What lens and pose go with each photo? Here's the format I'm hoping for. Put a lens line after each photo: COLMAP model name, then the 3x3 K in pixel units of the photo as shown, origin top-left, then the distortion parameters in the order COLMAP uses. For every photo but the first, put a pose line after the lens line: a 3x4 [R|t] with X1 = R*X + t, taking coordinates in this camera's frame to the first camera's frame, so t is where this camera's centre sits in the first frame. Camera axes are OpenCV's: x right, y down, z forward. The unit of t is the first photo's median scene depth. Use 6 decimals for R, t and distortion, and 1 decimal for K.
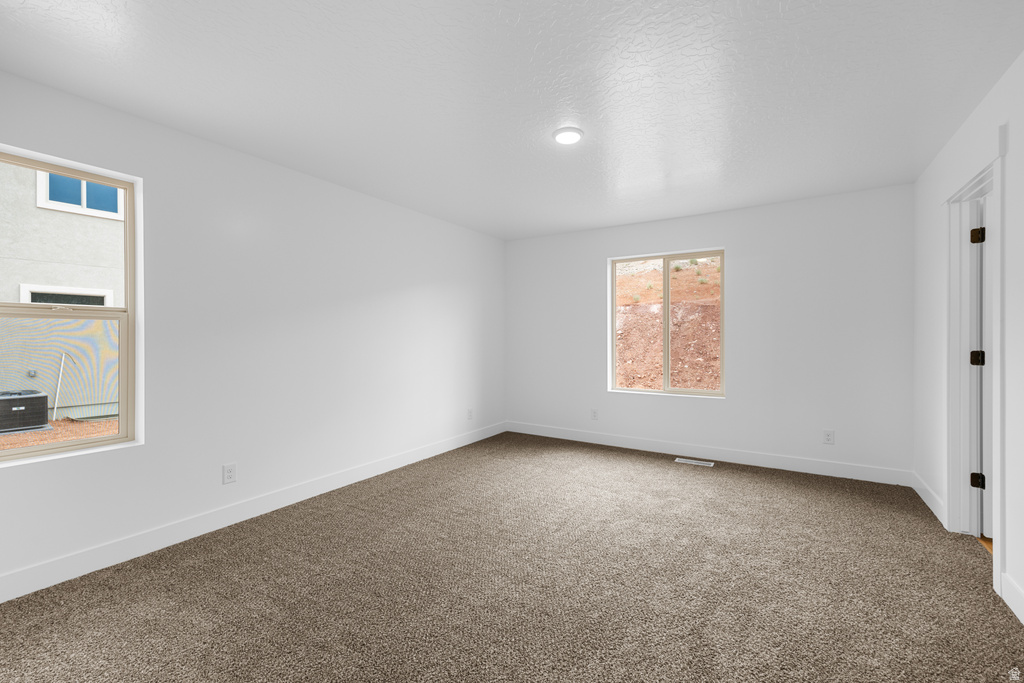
lens RADIAL K [[433.0, 0, 511.1], [0, 433.0, 338.1], [0, 0, 1]] dist [-0.003196, -0.000024]
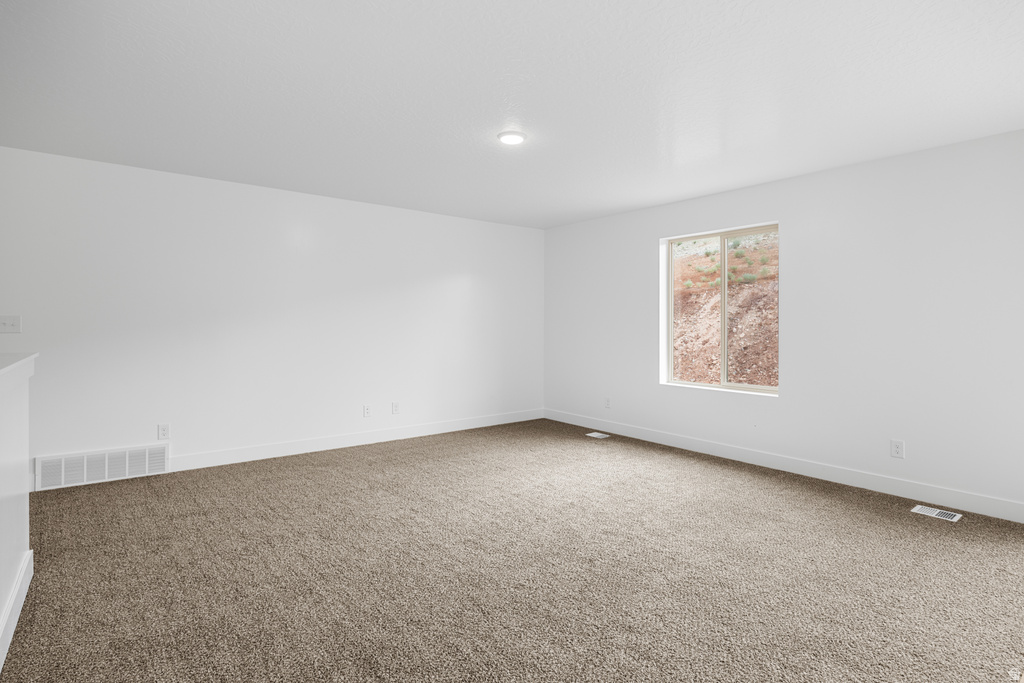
lens RADIAL K [[512.7, 0, 511.8], [0, 512.7, 337.1], [0, 0, 1]] dist [0.031588, 0.000411]
pose [[0.945338, 0.015708, -0.325713, 0.301456], [-0.012138, 0.999842, 0.012990, 0.013486], [0.325865, -0.008327, 0.945380, -0.138089]]
